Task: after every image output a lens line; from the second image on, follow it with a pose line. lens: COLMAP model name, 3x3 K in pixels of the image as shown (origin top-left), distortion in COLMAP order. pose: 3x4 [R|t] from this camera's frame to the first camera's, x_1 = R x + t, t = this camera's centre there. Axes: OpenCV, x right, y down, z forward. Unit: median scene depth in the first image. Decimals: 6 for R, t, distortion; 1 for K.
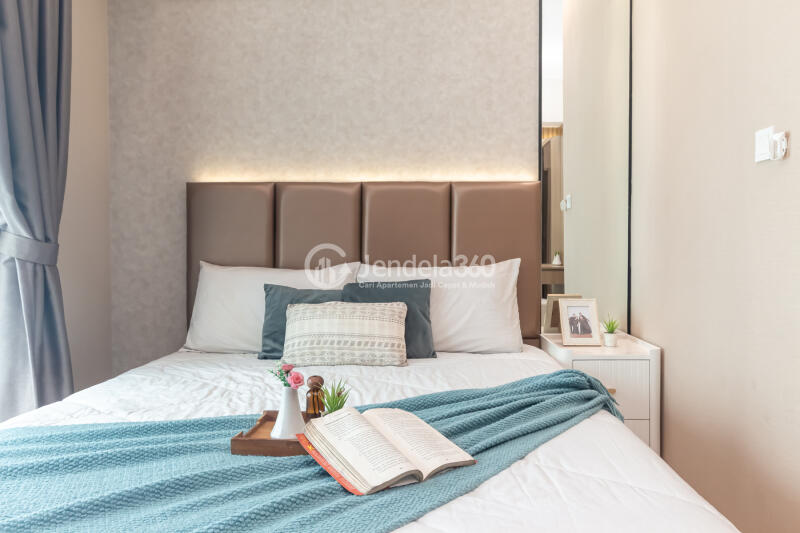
lens RADIAL K [[628.0, 0, 400.0], [0, 628.0, 238.8], [0, 0, 1]] dist [0.049877, -0.002167]
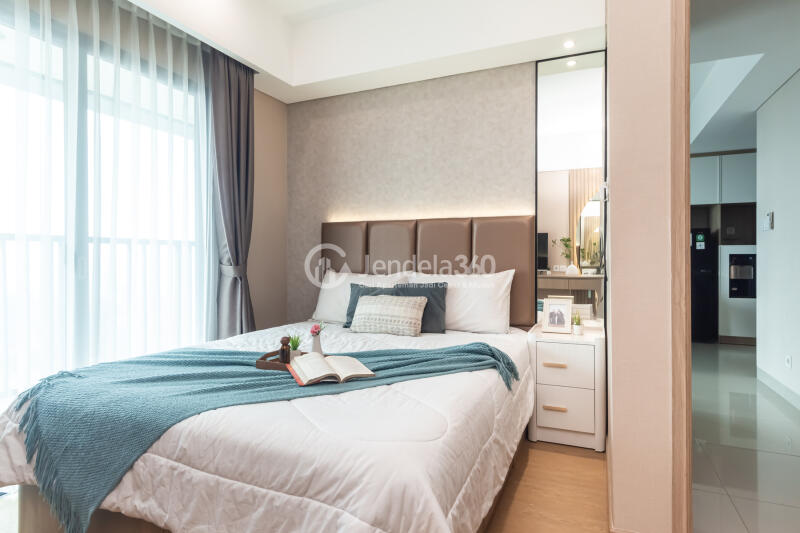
lens RADIAL K [[440.6, 0, 402.3], [0, 440.6, 257.4], [0, 0, 1]] dist [-0.002562, -0.000250]
pose [[0.930254, 0.002658, -0.366907, 0.328198], [-0.003391, 0.999993, -0.001354, 0.005585], [0.366901, 0.002503, 0.930257, -0.028804]]
